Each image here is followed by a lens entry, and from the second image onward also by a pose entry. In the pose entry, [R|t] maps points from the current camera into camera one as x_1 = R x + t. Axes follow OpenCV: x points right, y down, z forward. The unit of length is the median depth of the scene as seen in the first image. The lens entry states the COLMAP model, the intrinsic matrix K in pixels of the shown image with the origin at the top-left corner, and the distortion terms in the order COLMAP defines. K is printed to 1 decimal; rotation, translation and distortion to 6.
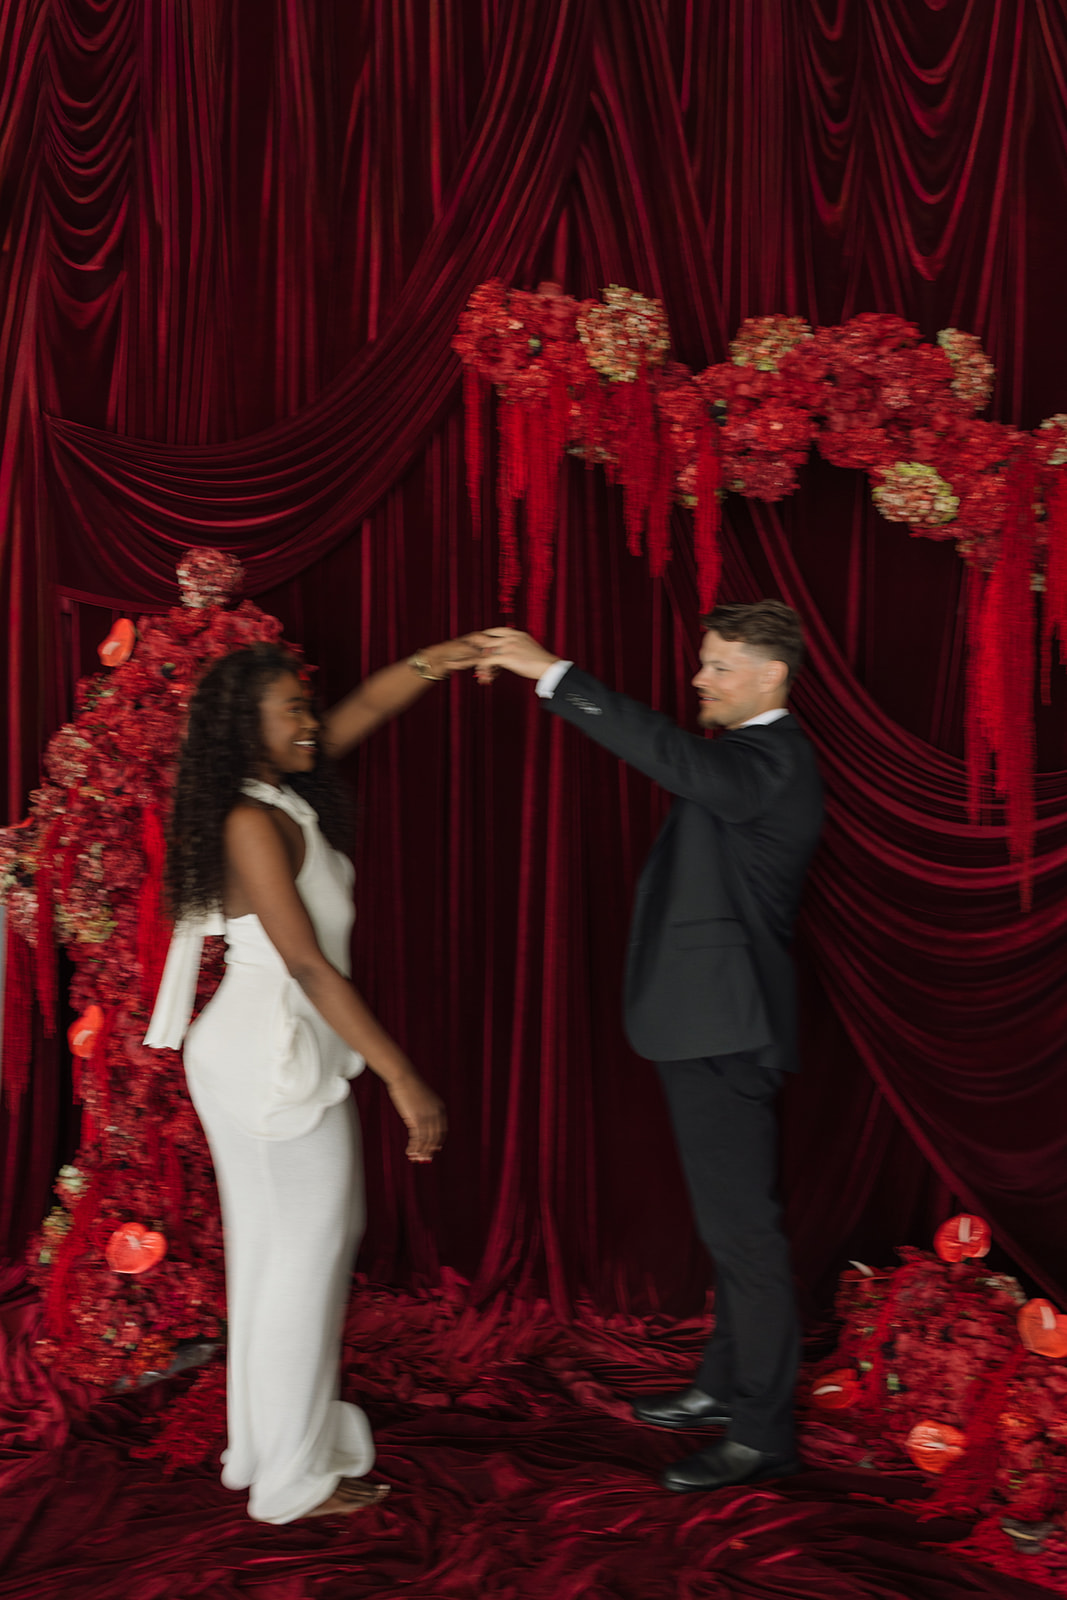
lens RADIAL K [[1424.8, 0, 524.1], [0, 1424.8, 815.7], [0, 0, 1]] dist [-0.001586, 0.005789]
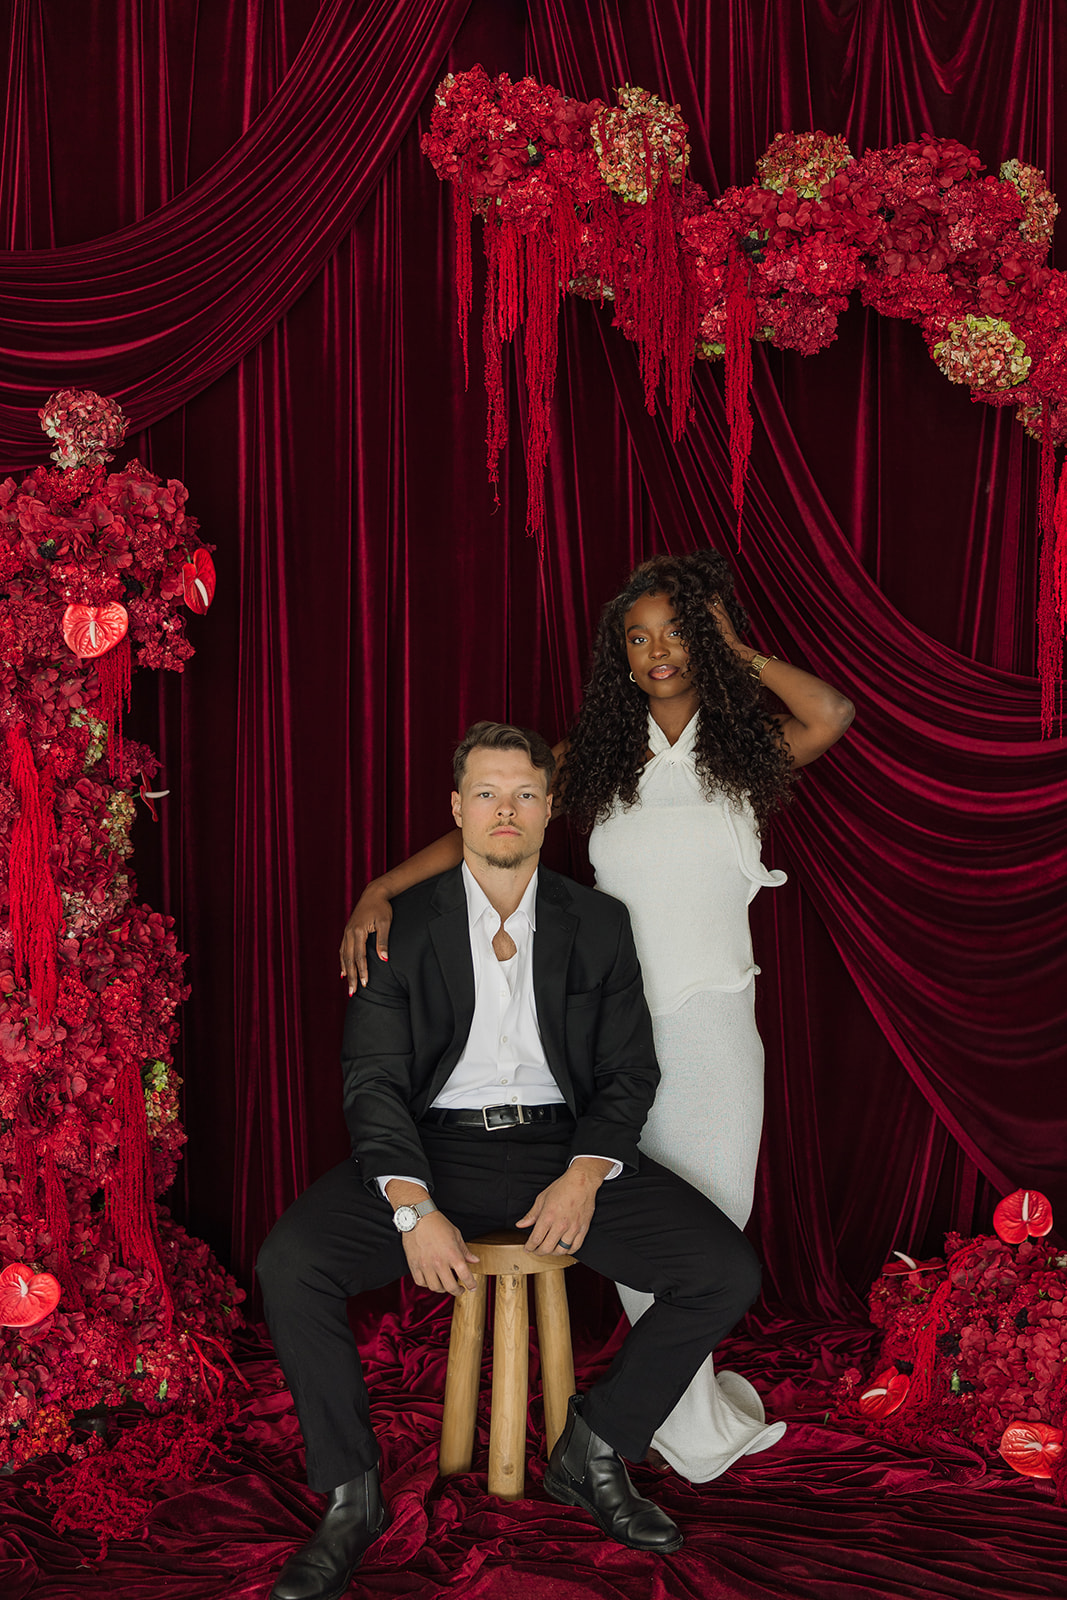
lens RADIAL K [[1970.4, 0, 533.9], [0, 1970.4, 799.4], [0, 0, 1]] dist [0.009577, 0.007038]
pose [[0.977176, -0.016399, 0.211796, -0.230945], [0.012425, 0.999721, 0.020080, 0.016058], [-0.212066, -0.016990, 0.977108, -0.104702]]
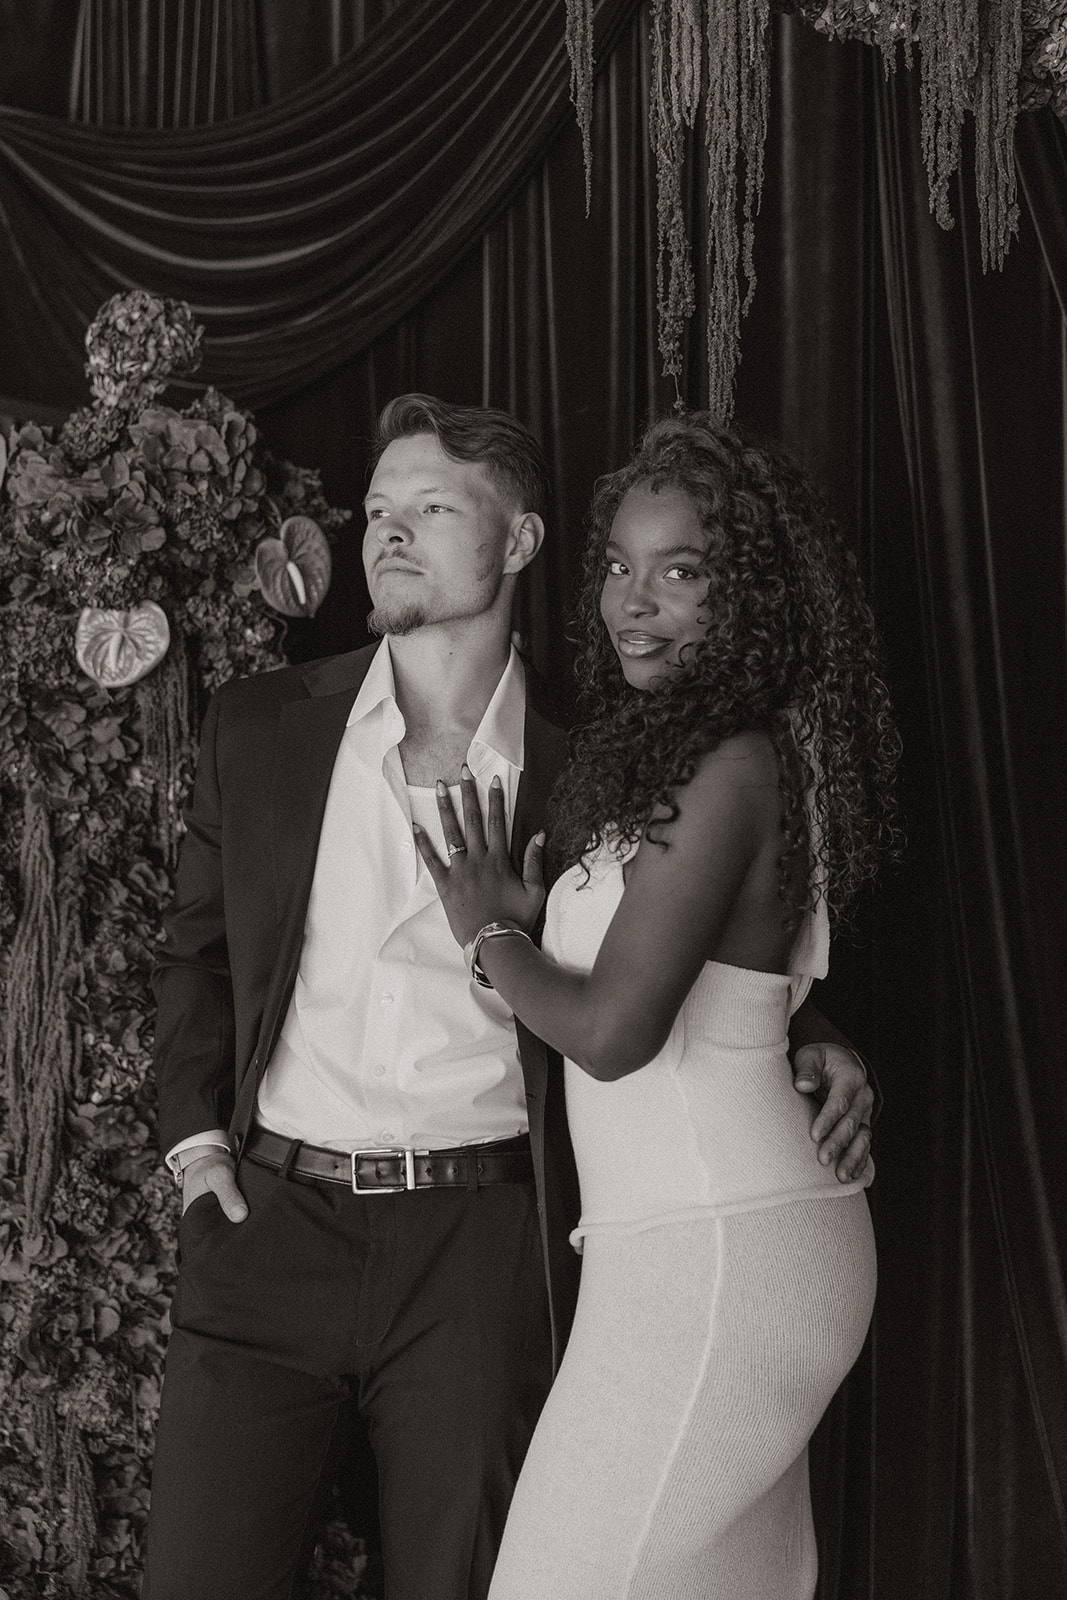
lens RADIAL K [[2000.3, 0, 514.1], [0, 2000.3, 769.5], [0, 0, 1]] dist [-0.001211, 0.034029]
pose [[0.968094, -0.005969, -0.250515, 0.102472], [0.007134, 0.999968, 0.003742, -0.015681], [0.250484, -0.005410, 0.968106, 0.351002]]
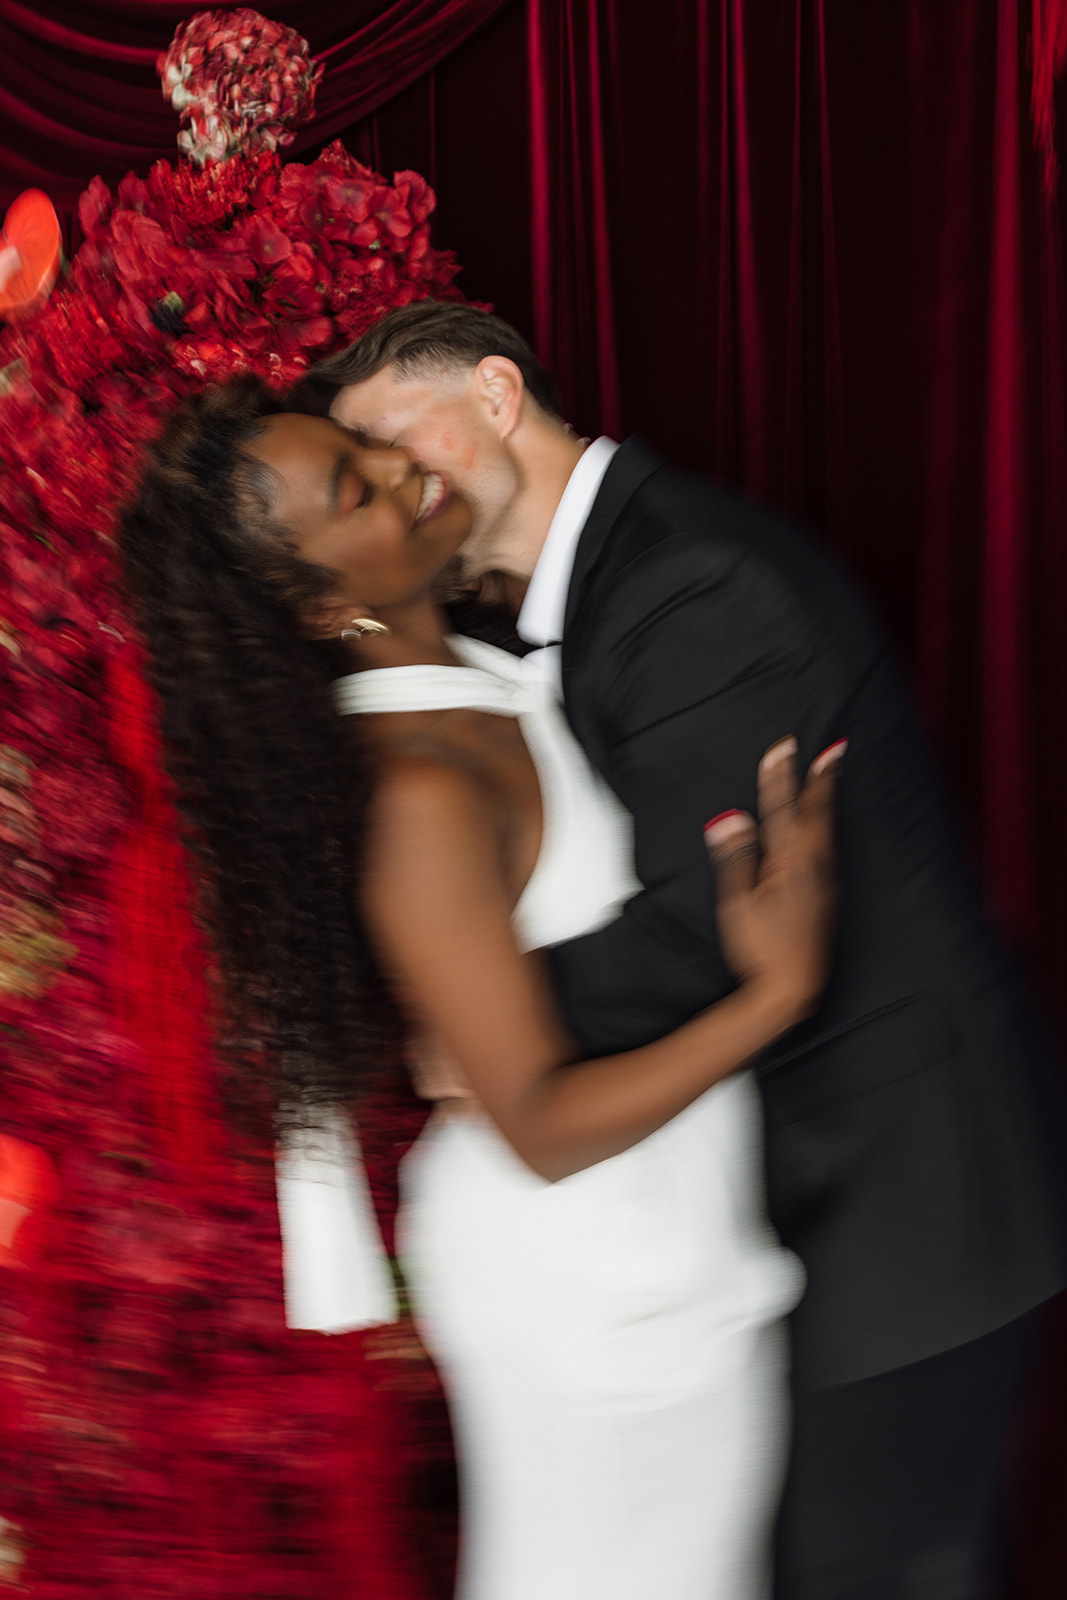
lens RADIAL K [[2214.4, 0, 535.4], [0, 2214.4, 798.4], [0, 0, 1]] dist [0.016529, 0.039090]
pose [[0.997408, -0.036233, 0.062163, -0.199487], [0.031863, 0.997045, 0.069904, -0.006462], [-0.064512, -0.067742, 0.995615, 0.379765]]
